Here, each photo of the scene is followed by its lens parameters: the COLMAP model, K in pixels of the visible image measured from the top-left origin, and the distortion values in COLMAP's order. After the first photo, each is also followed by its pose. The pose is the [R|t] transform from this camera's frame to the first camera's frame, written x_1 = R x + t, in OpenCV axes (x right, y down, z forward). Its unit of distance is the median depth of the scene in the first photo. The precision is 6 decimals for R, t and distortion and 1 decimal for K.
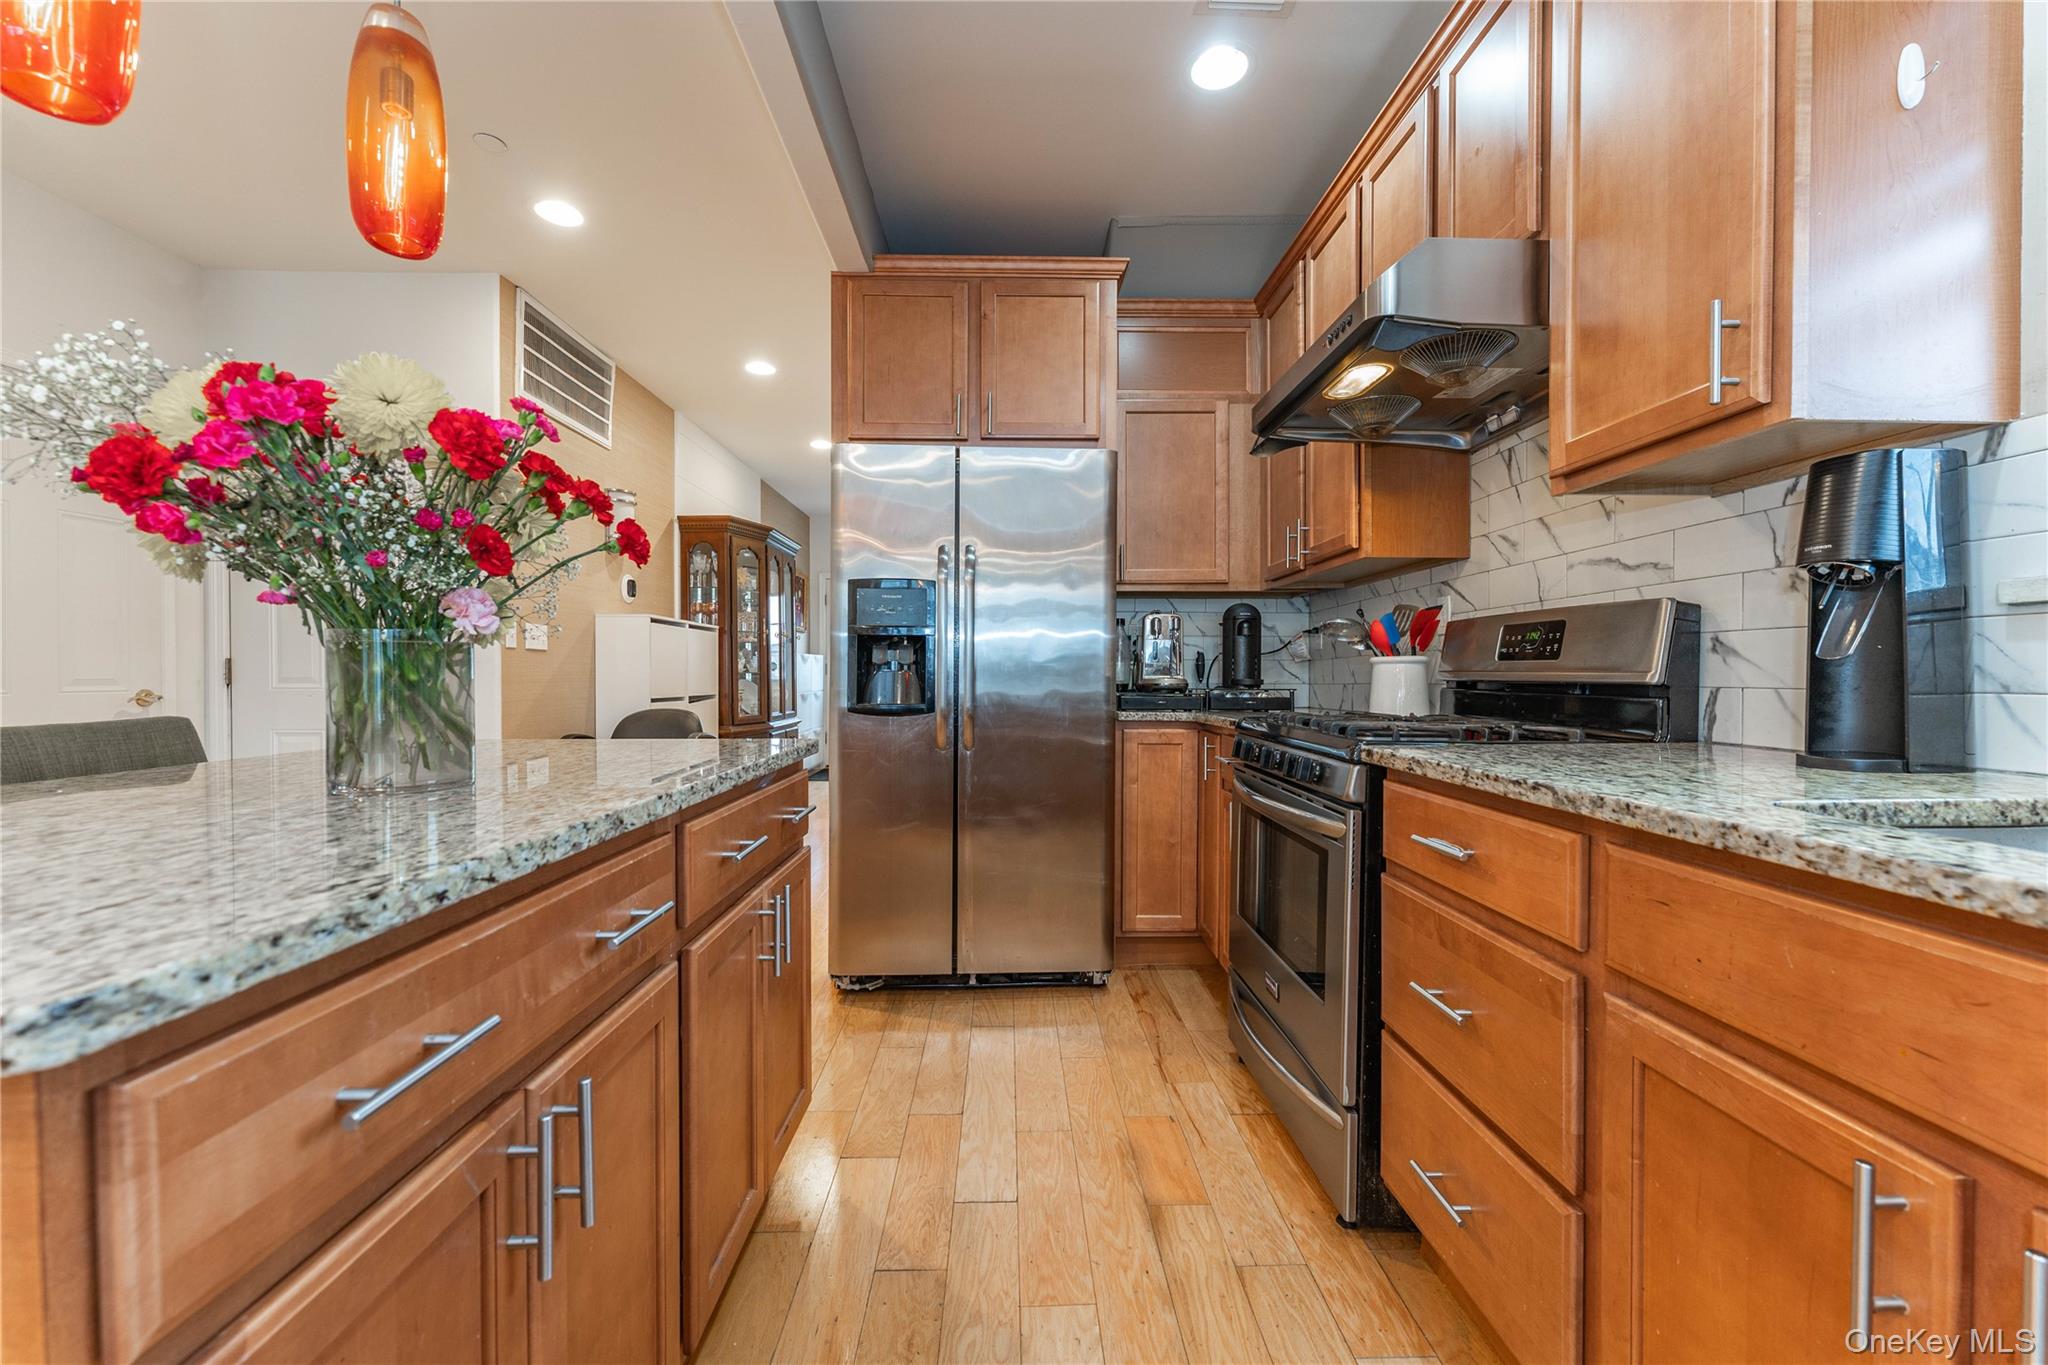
lens RADIAL K [[818.5, 0, 1017.5], [0, 818.5, 680.3], [0, 0, 1]] dist [0.000486, 0.000013]
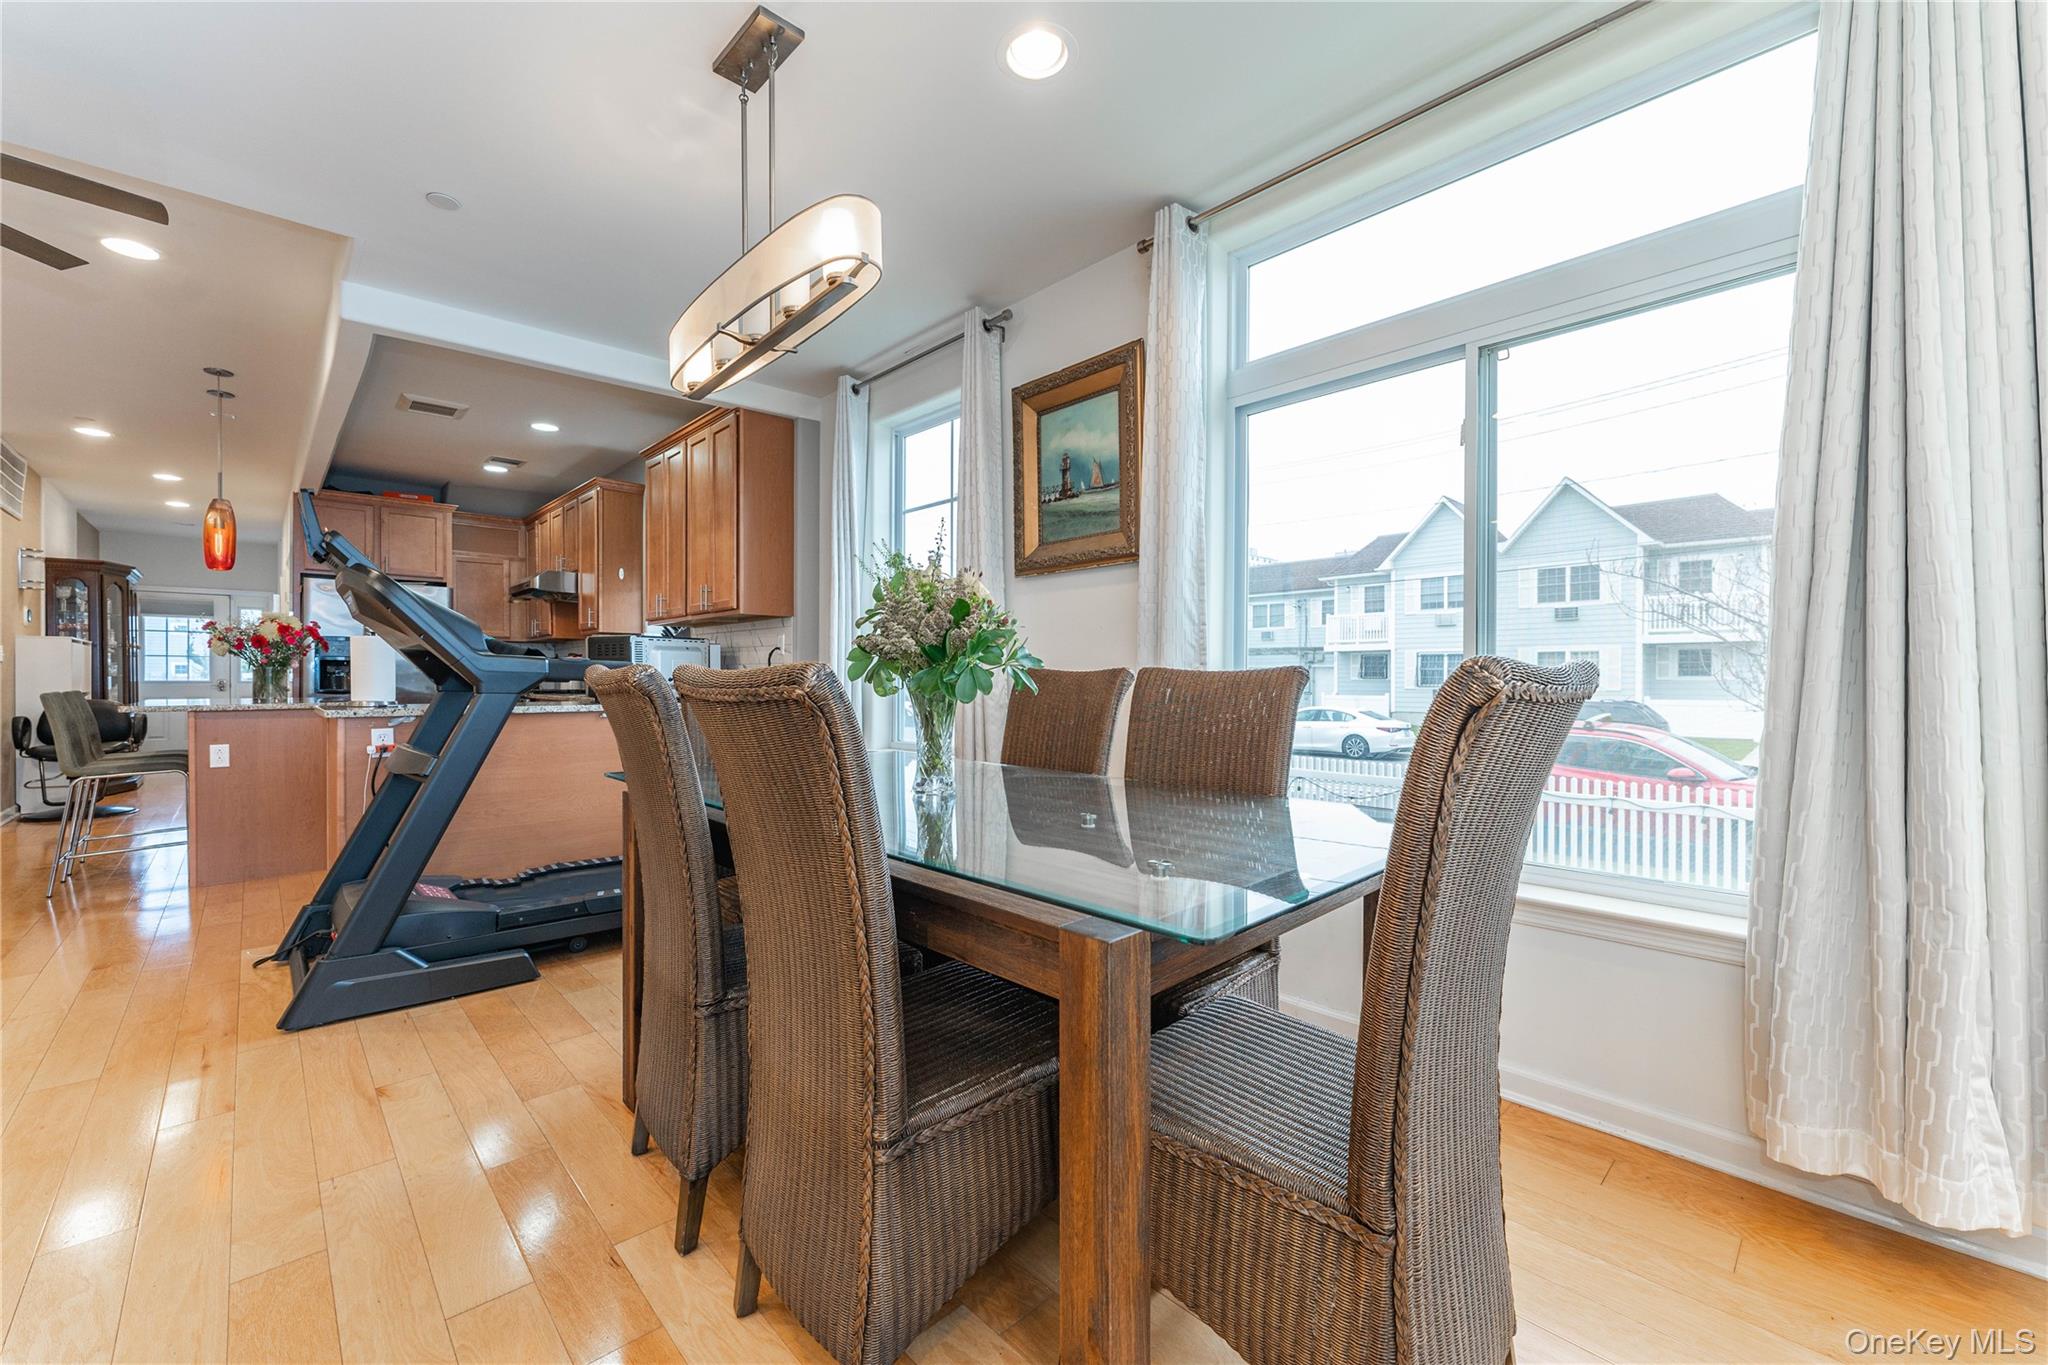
lens RADIAL K [[820.2, 0, 1026.9], [0, 820.2, 667.9], [0, 0, 1]] dist [-0.001350, -0.000014]
pose [[0.732810, -0.014353, 0.680282, -0.444732], [0.019078, 0.999818, 0.000544, -0.007045], [-0.680166, 0.012580, 0.732950, -2.972389]]
